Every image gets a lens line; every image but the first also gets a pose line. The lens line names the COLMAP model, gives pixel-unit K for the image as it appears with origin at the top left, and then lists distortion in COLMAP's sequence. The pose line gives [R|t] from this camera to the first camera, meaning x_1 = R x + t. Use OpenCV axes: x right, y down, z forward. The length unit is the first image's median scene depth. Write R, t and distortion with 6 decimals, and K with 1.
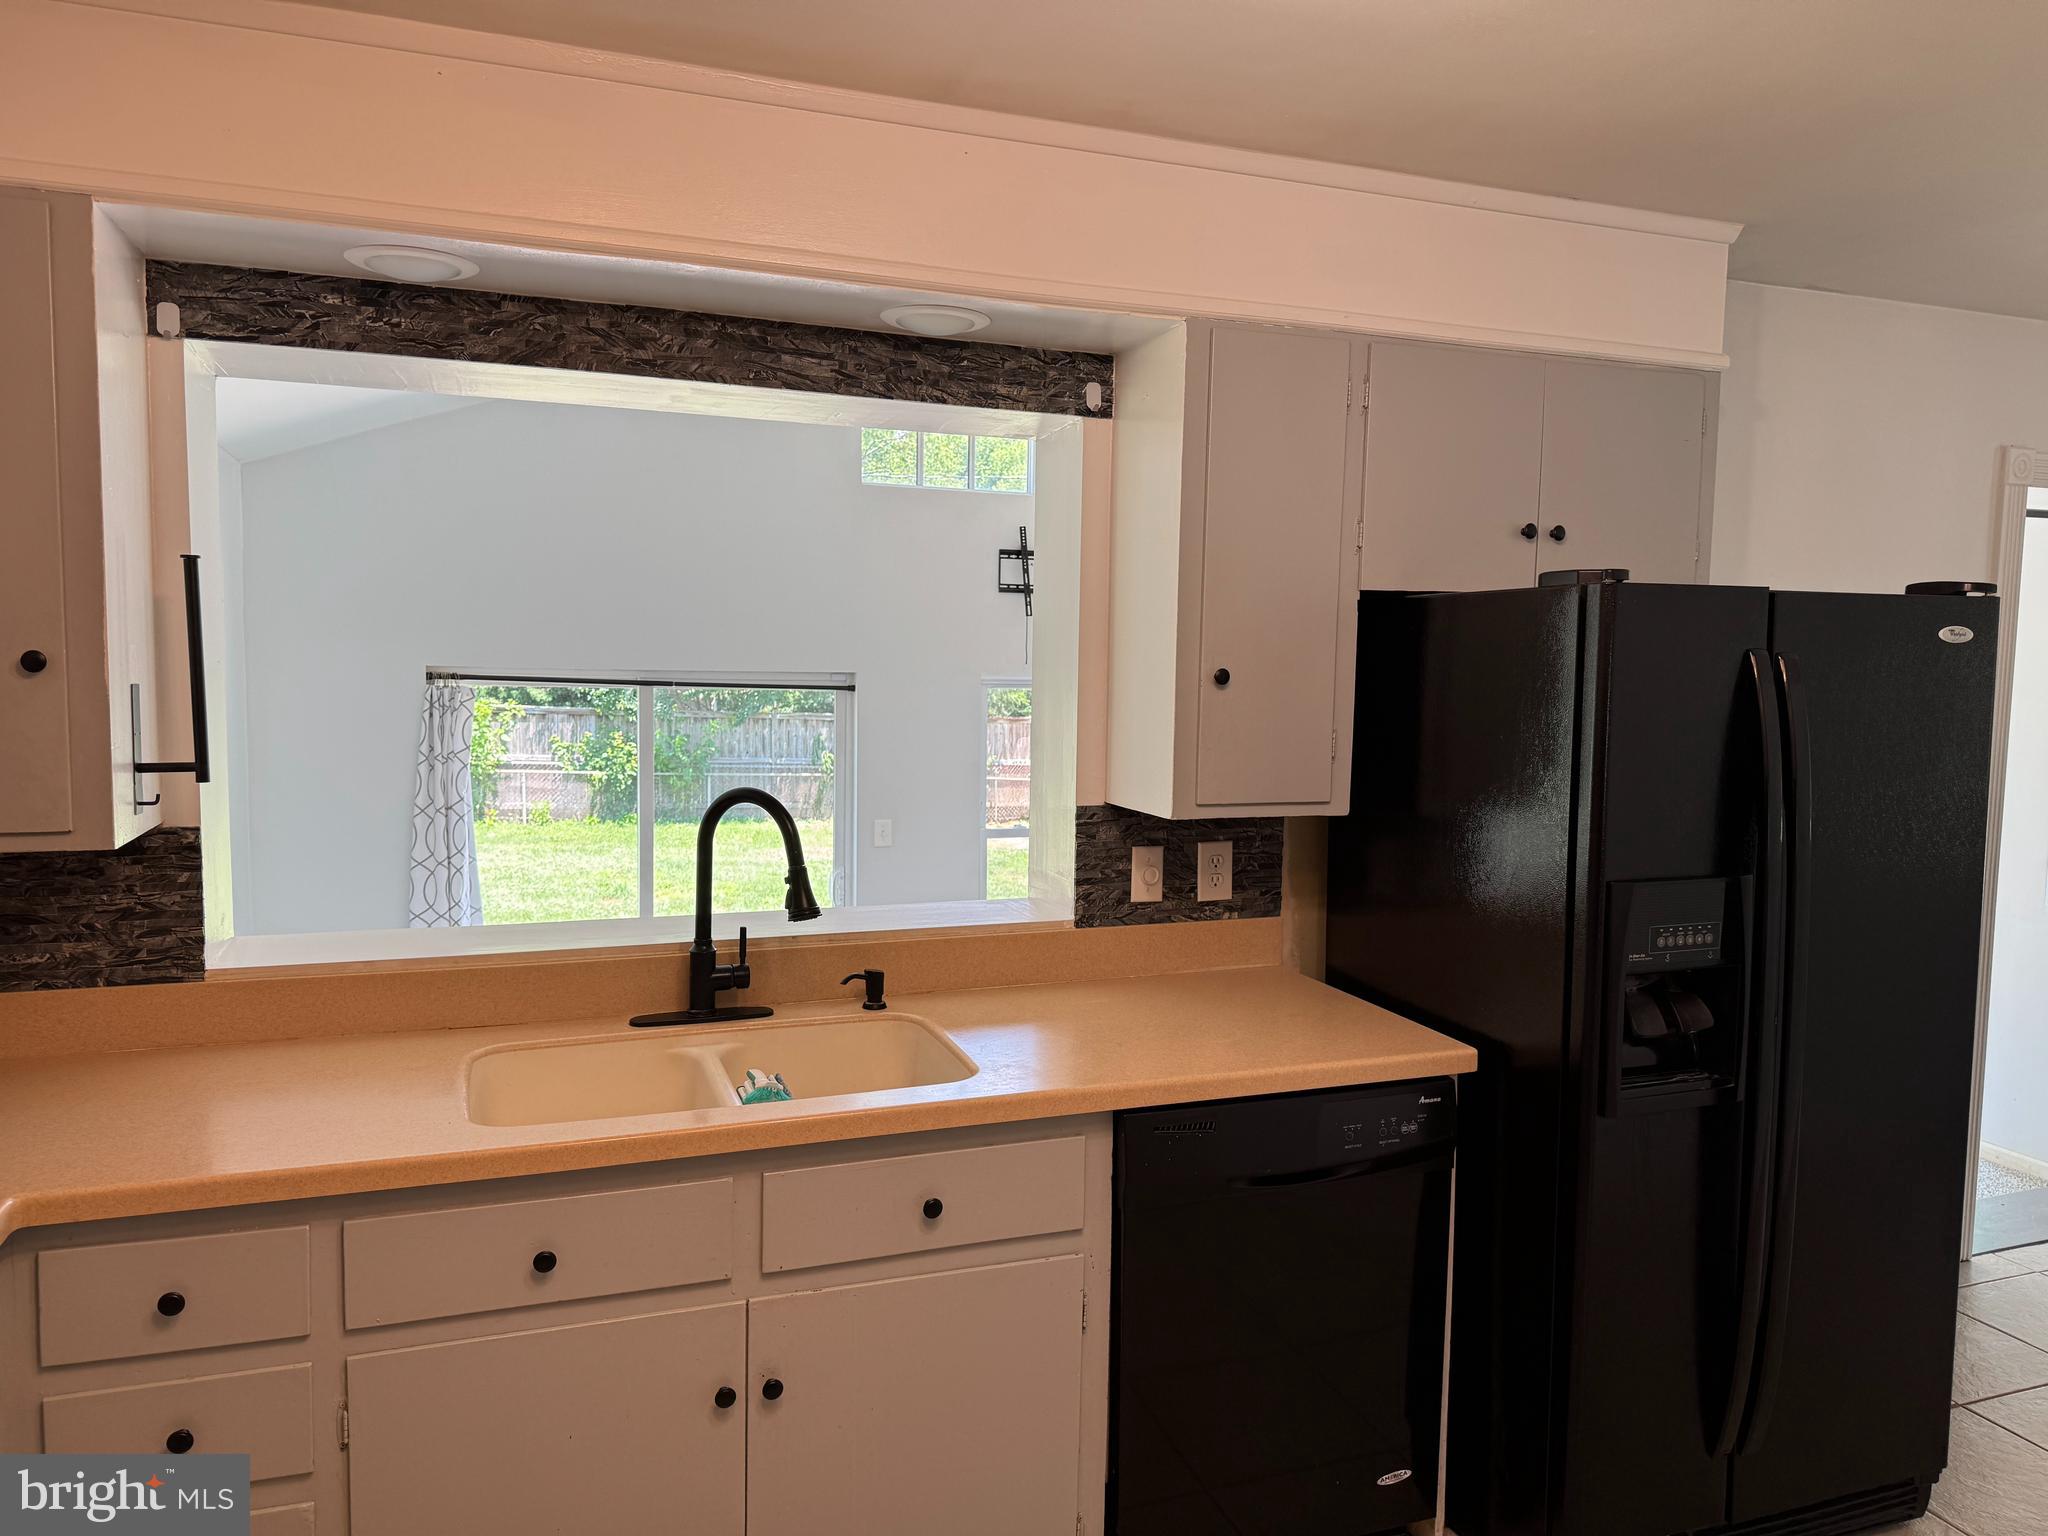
lens RADIAL K [[1435.1, 0, 1030.7], [0, 1435.1, 779.0], [0, 0, 1]] dist [0.104556, -0.127784]
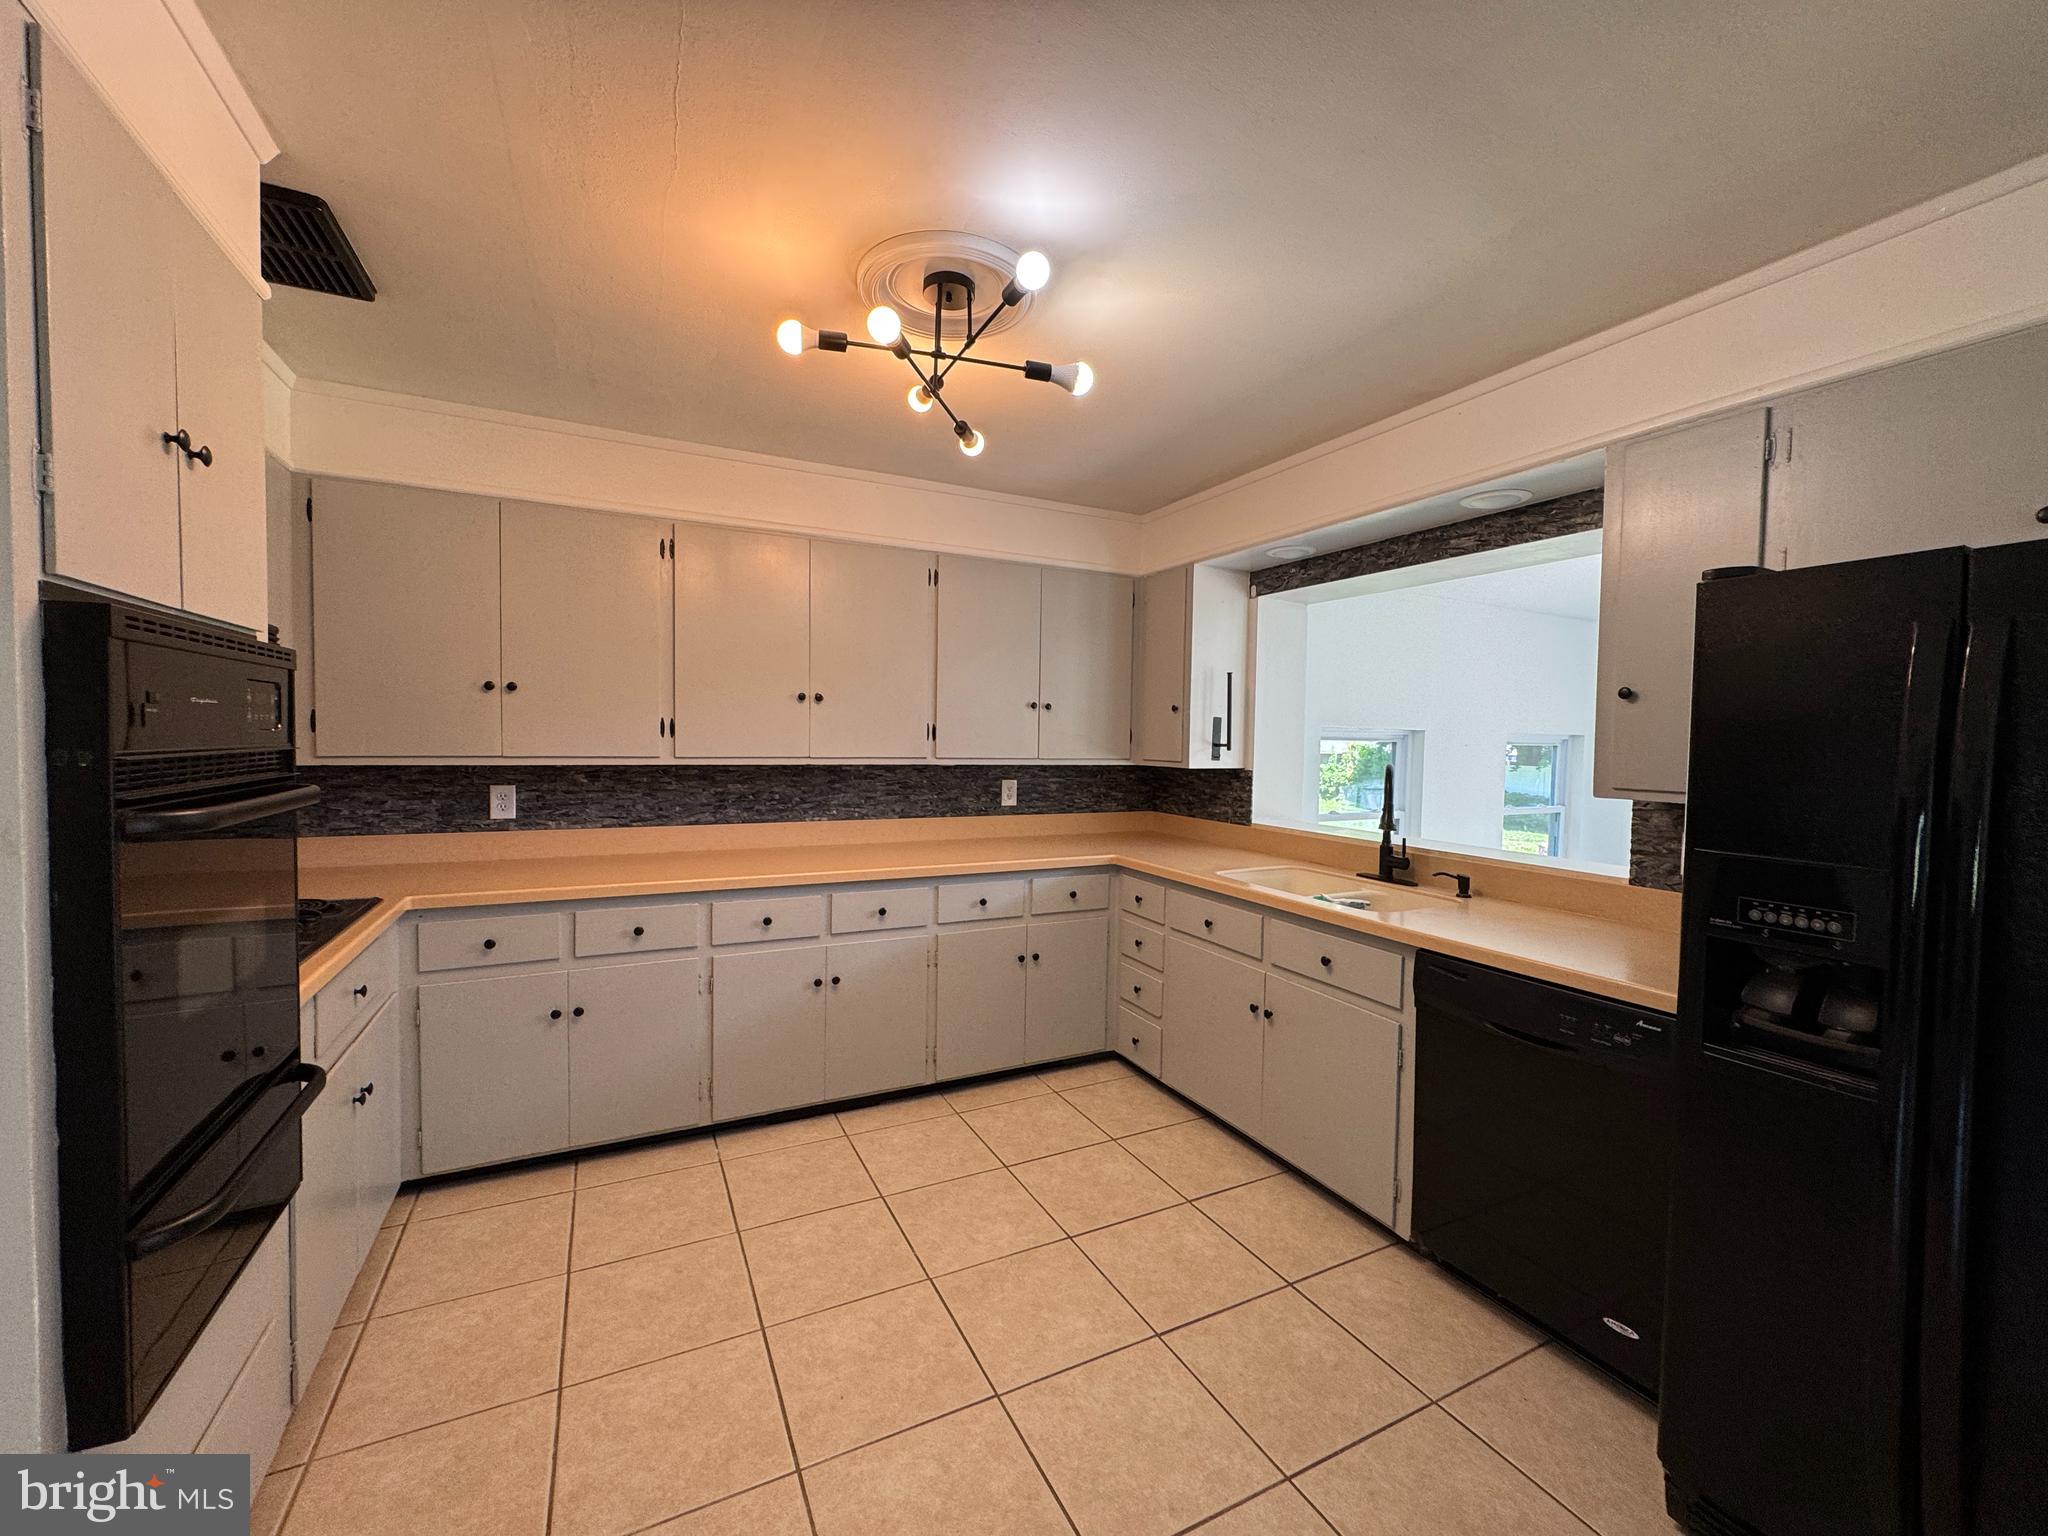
lens RADIAL K [[821.7, 0, 1024.9], [0, 821.7, 764.7], [0, 0, 1]] dist [-0.001068, 0.000780]
pose [[0.108656, 0.020110, -0.993876, 0.752837], [-0.106308, 0.994297, 0.008497, 0.044032], [0.988379, 0.104734, 0.110174, 0.324116]]
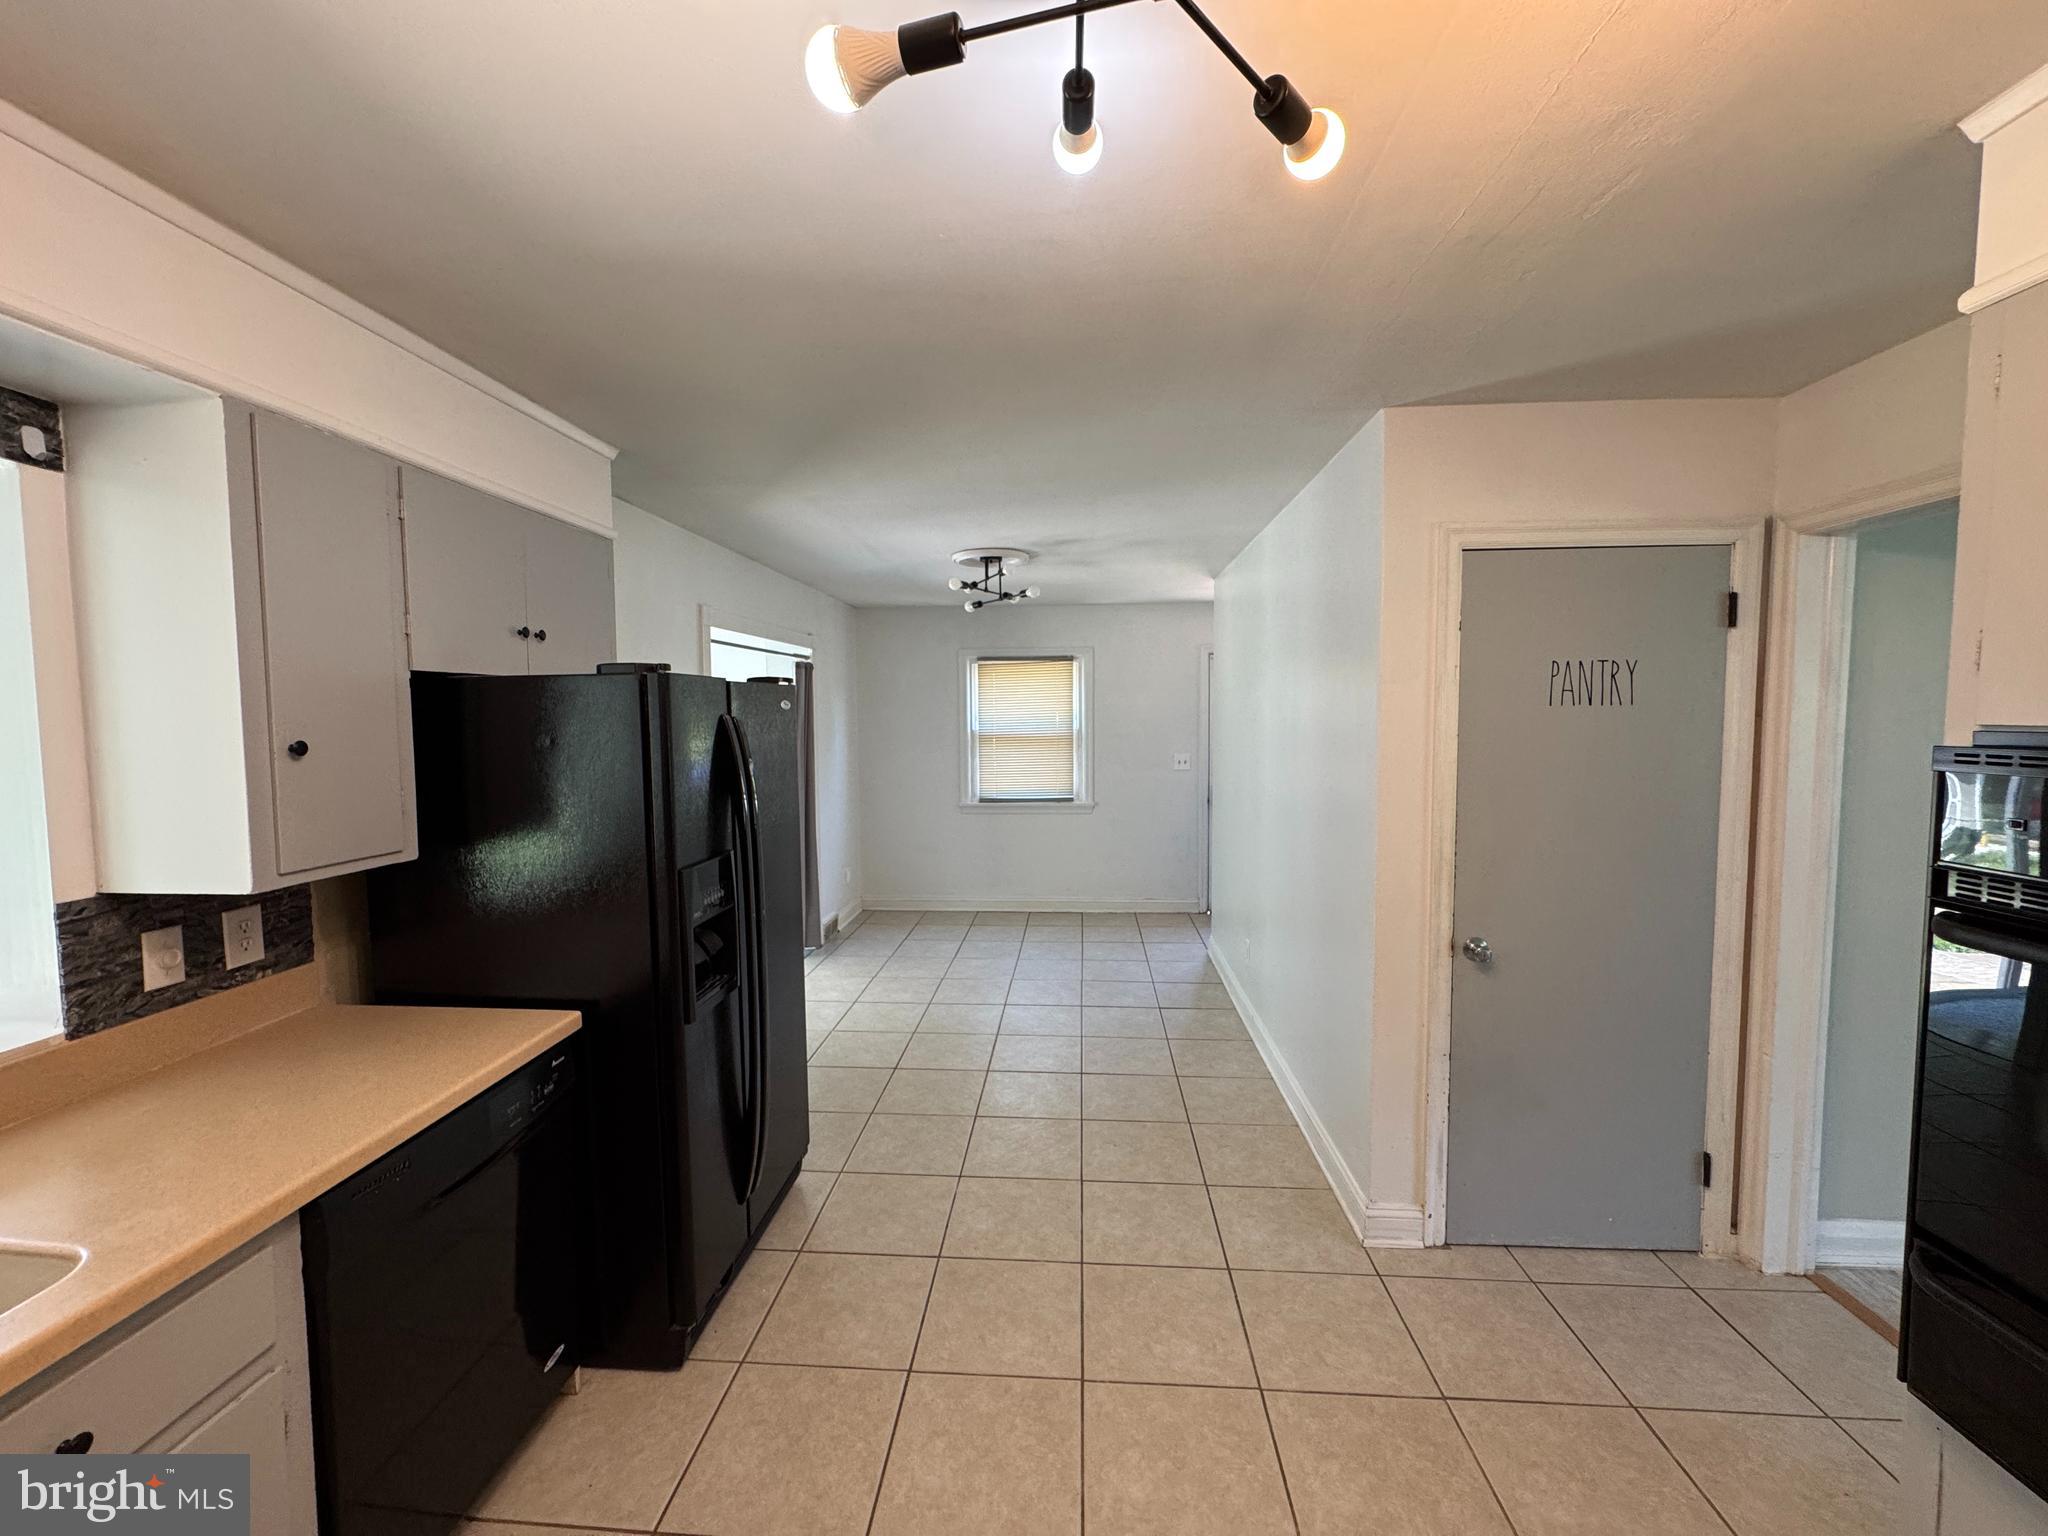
lens RADIAL K [[821.7, 0, 1024.9], [0, 821.7, 764.7], [0, 0, 1]] dist [-0.001068, 0.000780]
pose [[0.410489, -0.074656, 0.908804, -0.174102], [0.093911, 0.994805, 0.039303, -0.029996], [-0.907017, 0.069213, 0.415367, 0.245257]]
